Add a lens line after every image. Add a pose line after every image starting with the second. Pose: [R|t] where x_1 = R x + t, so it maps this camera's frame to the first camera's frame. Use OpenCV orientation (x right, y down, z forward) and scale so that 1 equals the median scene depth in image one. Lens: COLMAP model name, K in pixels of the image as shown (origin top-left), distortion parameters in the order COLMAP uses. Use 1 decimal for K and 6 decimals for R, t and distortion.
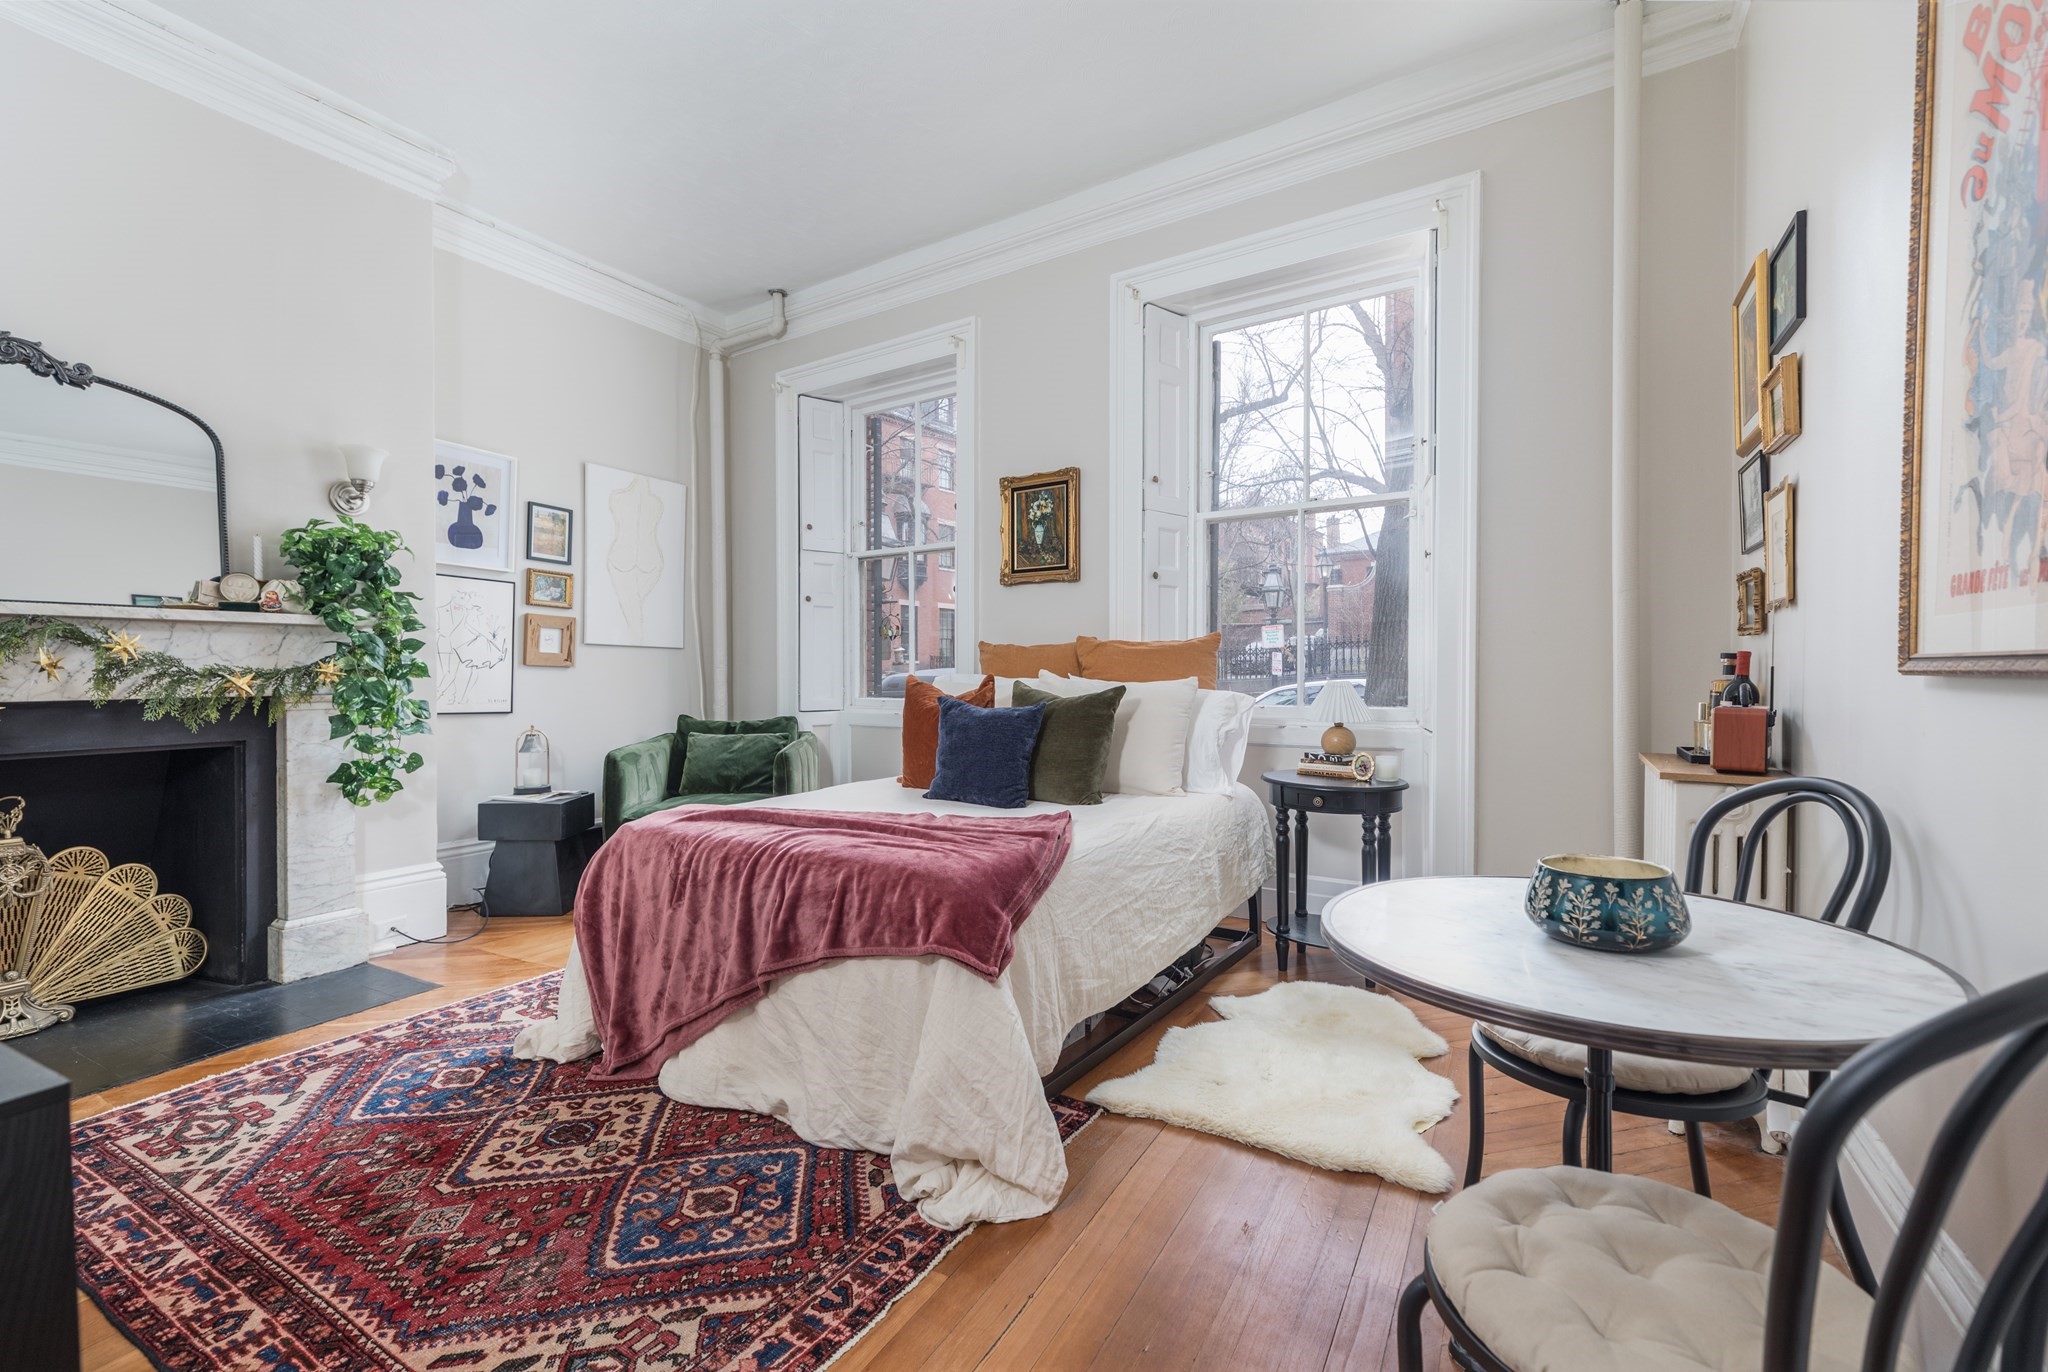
lens RADIAL K [[923.5, 0, 1009.4], [0, 923.5, 682.9], [0, 0, 1]] dist [0.002633, 0.001130]
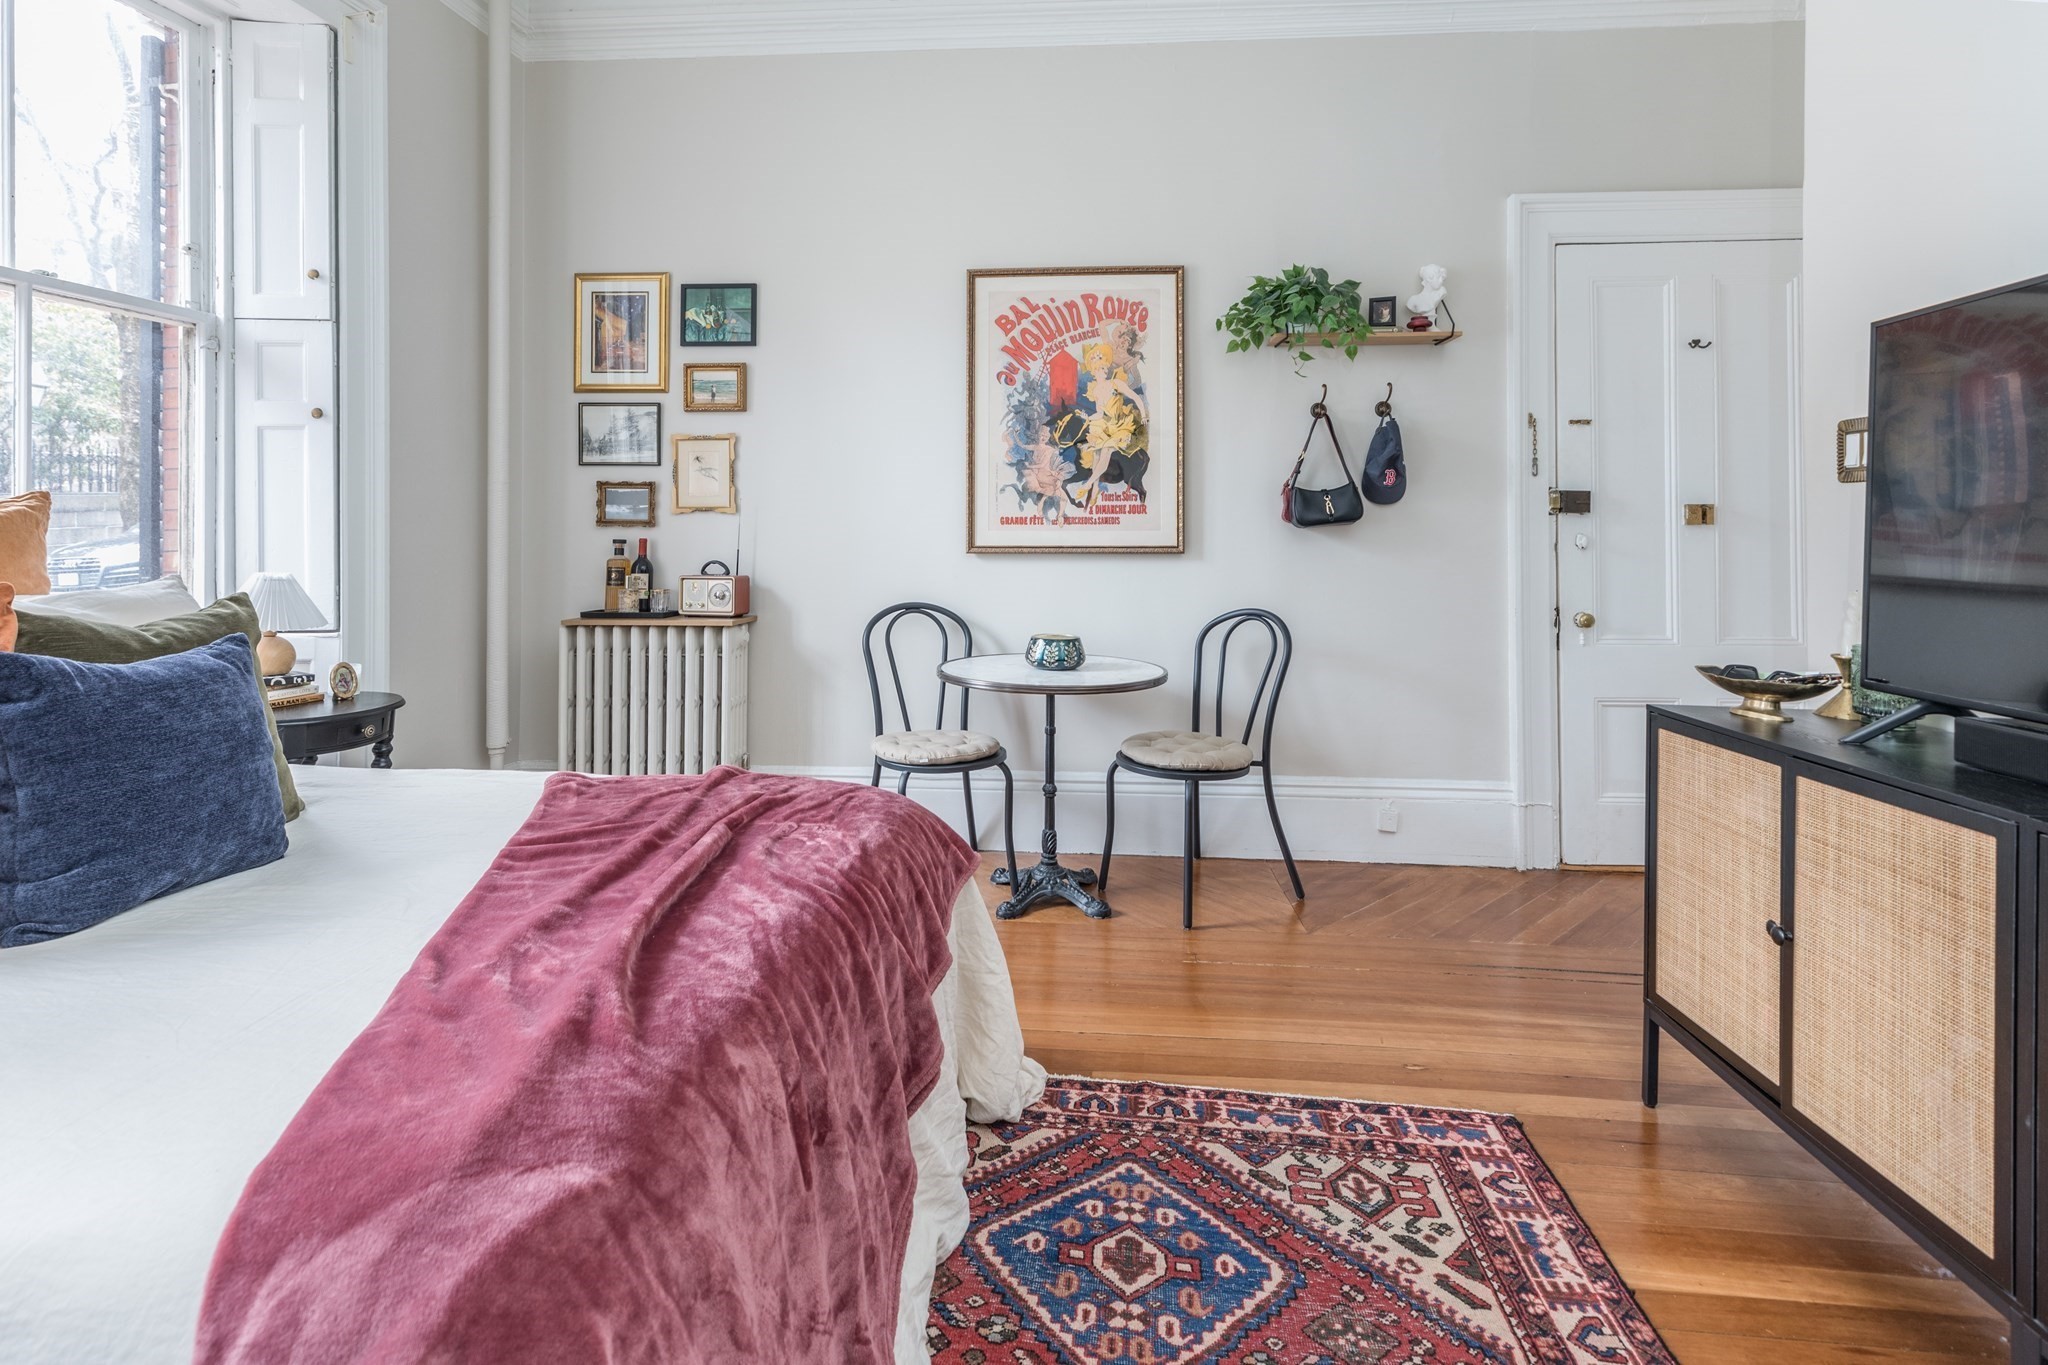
lens RADIAL K [[1000.5, 0, 990.7], [0, 1000.5, 532.1], [0, 0, 1]] dist [0.002108, -0.000118]
pose [[-0.425601, 0.005476, 0.904894, -0.824696], [0.014936, 0.999888, 0.000974, -0.037061], [-0.904788, 0.013930, -0.425635, 1.159788]]
